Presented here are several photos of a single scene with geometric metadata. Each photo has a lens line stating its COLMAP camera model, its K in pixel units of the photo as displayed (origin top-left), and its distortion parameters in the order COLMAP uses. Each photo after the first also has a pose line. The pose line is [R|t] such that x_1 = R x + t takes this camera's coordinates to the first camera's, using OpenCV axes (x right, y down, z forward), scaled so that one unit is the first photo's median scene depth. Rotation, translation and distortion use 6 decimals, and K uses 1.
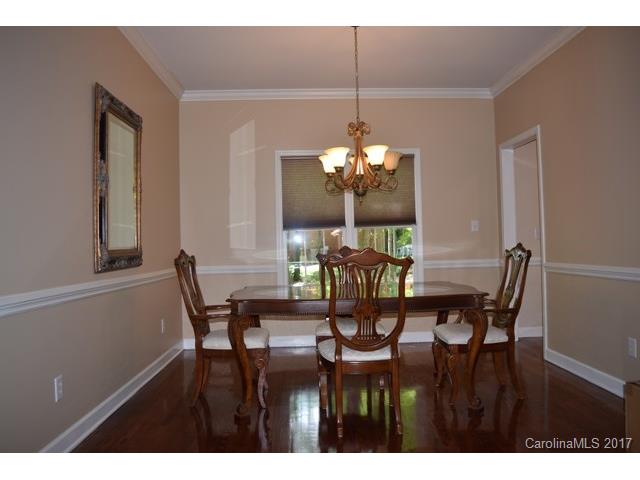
lens RADIAL K [[516.1, 0, 320.0], [0, 516.1, 240.0], [0, 0, 1]] dist [-0.062299, -0.000908]
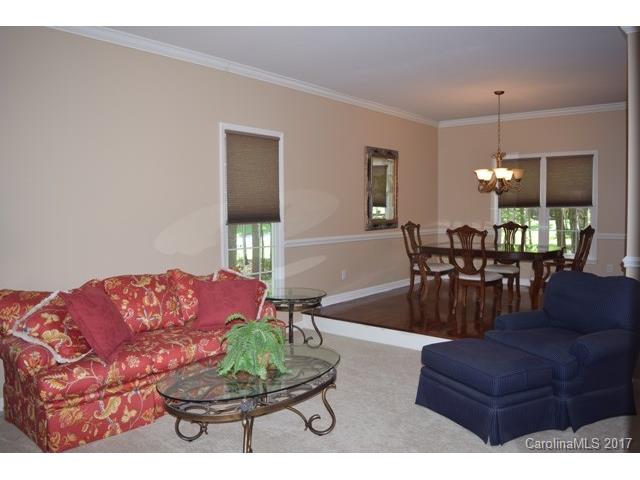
lens RADIAL K [[516.1, 0, 320.0], [0, 516.1, 240.0], [0, 0, 1]] dist [-0.062299, -0.000908]
pose [[0.751907, 0.061445, -0.656399, 0.820298], [-0.004707, 0.996122, 0.087853, -0.084225], [0.659252, -0.062968, 0.749281, -0.768023]]
